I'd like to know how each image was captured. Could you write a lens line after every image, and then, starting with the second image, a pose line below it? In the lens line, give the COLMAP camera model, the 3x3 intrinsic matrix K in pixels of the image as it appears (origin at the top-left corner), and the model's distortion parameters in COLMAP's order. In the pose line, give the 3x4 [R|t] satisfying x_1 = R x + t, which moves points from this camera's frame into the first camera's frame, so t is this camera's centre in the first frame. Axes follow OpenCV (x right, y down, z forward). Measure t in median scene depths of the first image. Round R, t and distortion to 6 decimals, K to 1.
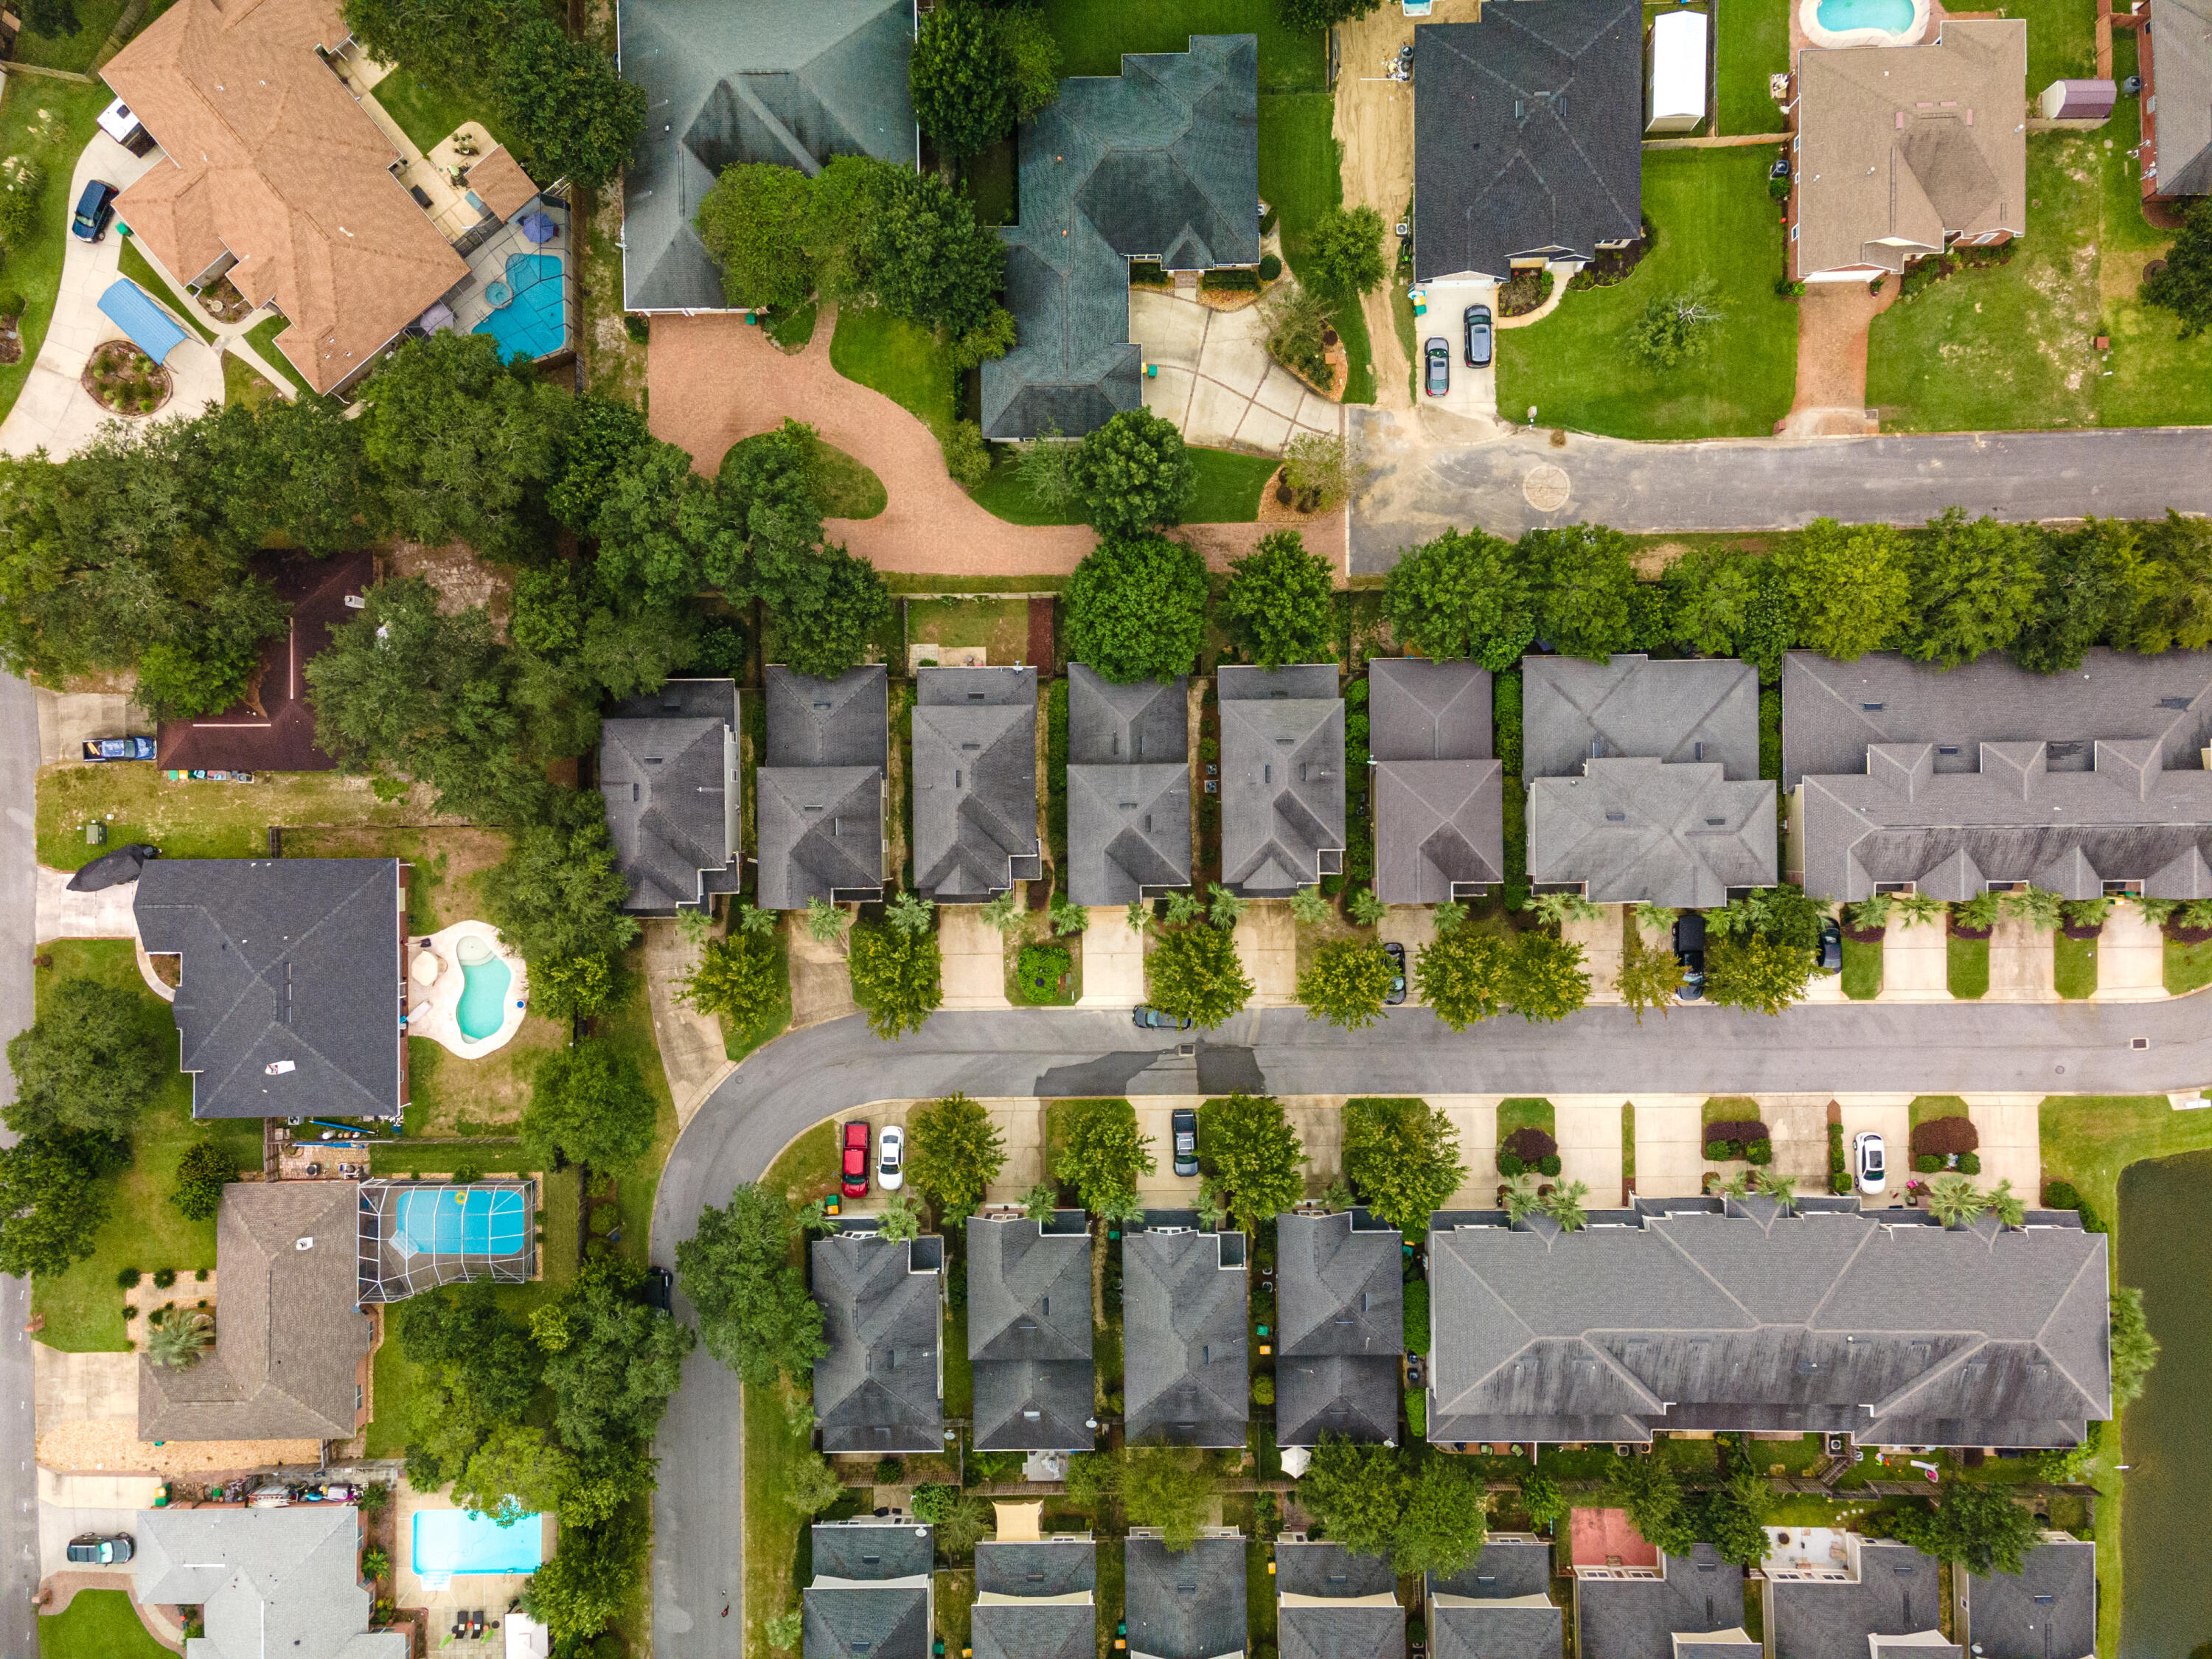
lens RADIAL K [[1555.7, 0, 1106.0], [0, 1555.7, 829.5], [0, 0, 1]] dist [0.004947, 0.002443]
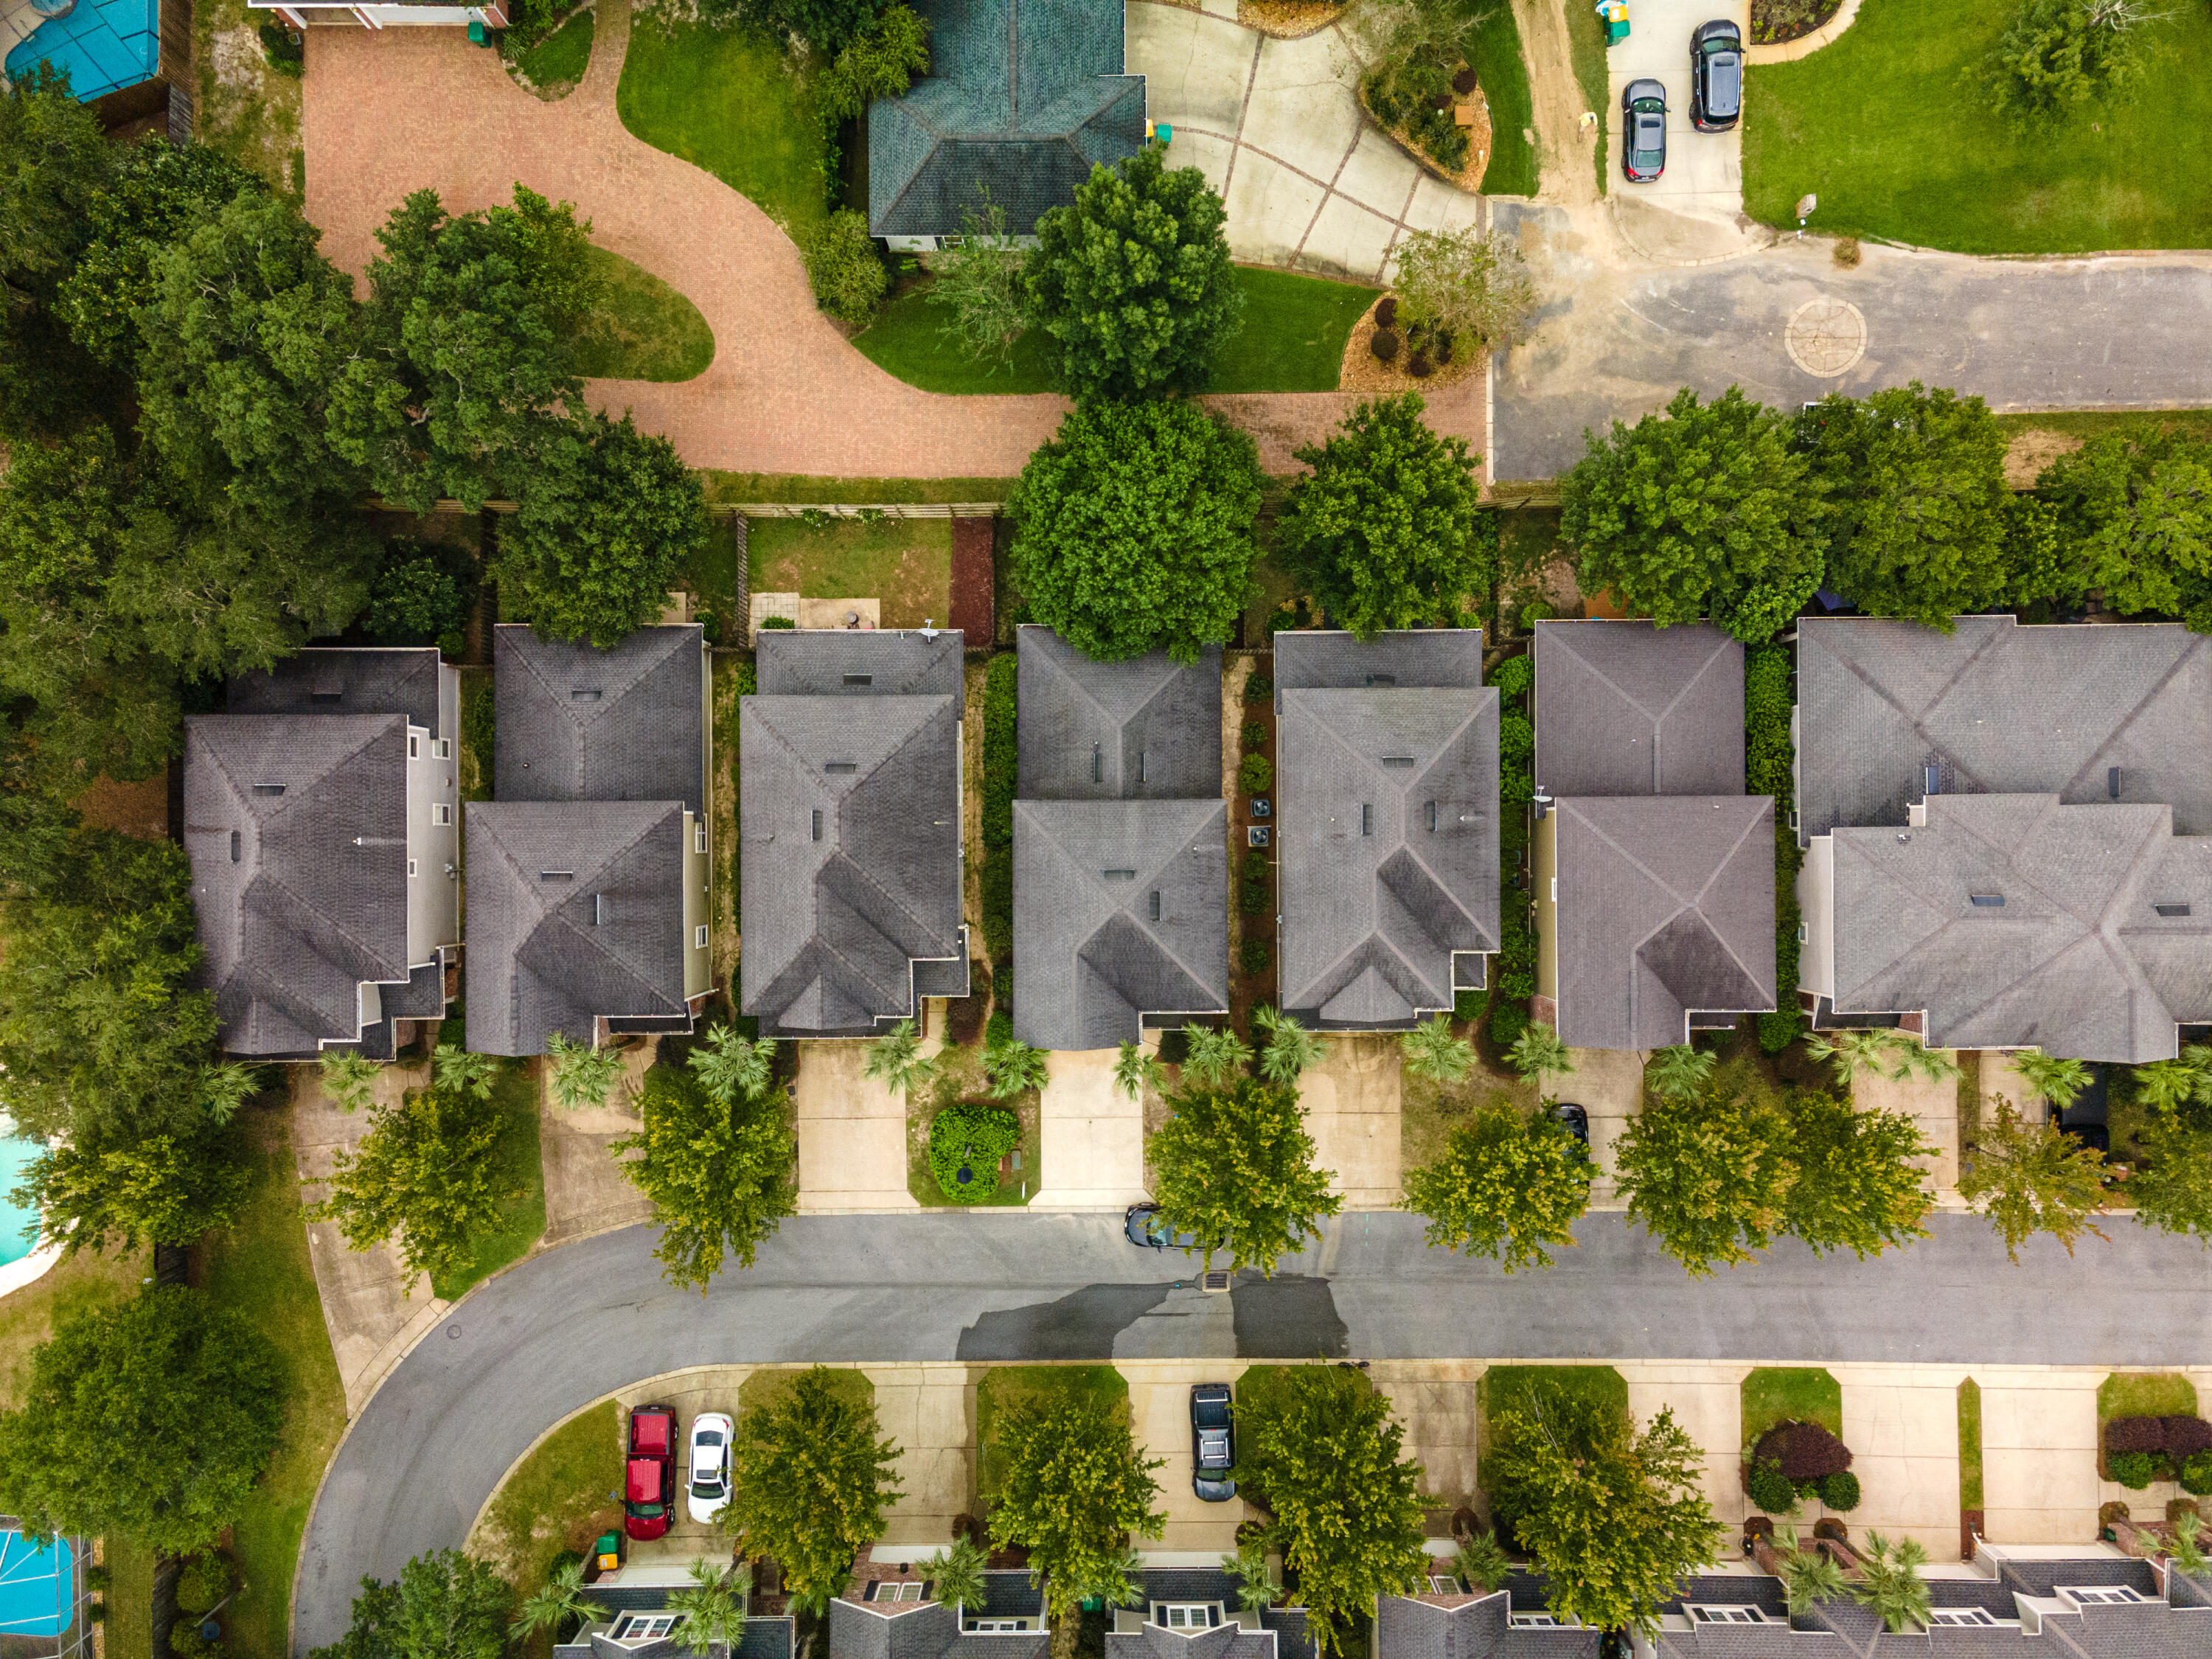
lens RADIAL K [[1555.7, 0, 1106.0], [0, 1555.7, 829.5], [0, 0, 1]] dist [0.004947, 0.002443]
pose [[0.999957, 0.005223, 0.007691, 0.004848], [-0.005171, 0.999963, -0.006804, -0.026650], [-0.007726, 0.006764, 0.999947, 0.419334]]
